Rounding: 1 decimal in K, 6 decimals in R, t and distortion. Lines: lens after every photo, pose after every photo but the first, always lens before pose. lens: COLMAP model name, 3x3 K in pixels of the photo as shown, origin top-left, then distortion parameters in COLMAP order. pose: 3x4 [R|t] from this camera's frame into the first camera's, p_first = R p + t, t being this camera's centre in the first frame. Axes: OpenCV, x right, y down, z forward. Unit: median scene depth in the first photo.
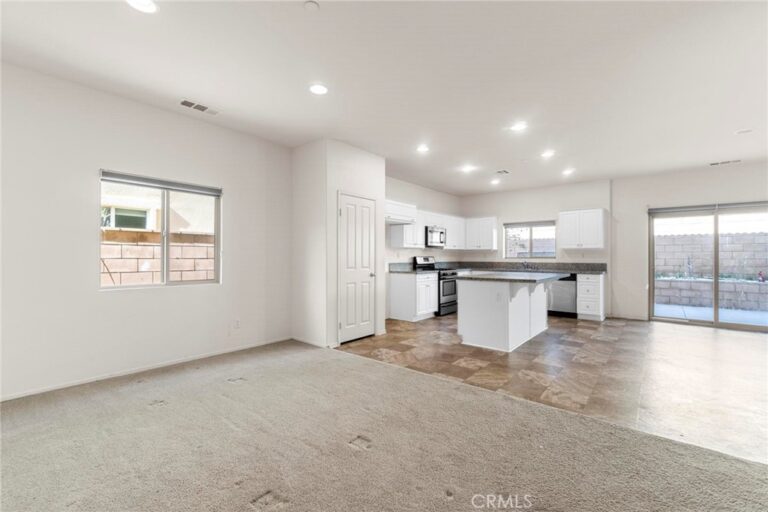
lens RADIAL K [[342.4, 0, 386.1], [0, 342.4, 253.5], [0, 0, 1]] dist [-0.001364, 0.000018]
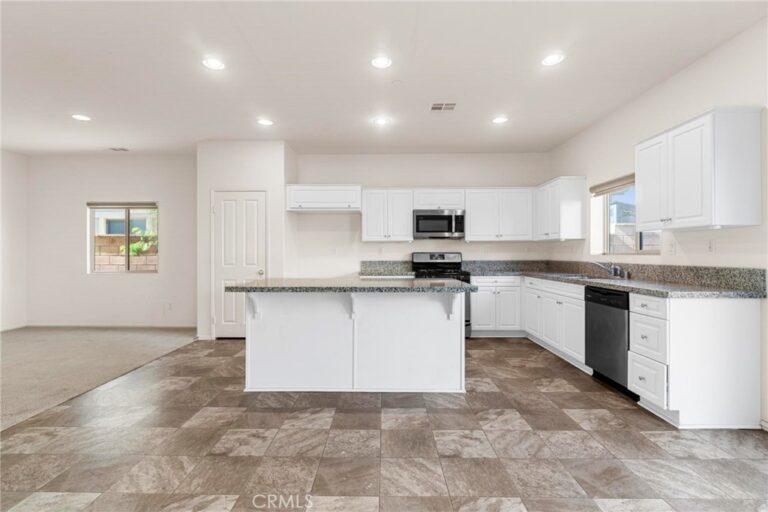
lens RADIAL K [[374.2, 0, 384.0], [0, 374.2, 256.0], [0, 0, 1]] dist [0.000219, 0.000648]
pose [[0.614565, 0.001190, -0.788865, 0.714523], [0.011494, 0.999879, 0.010462, 0.007601], [0.788783, -0.015497, 0.614477, 0.481953]]
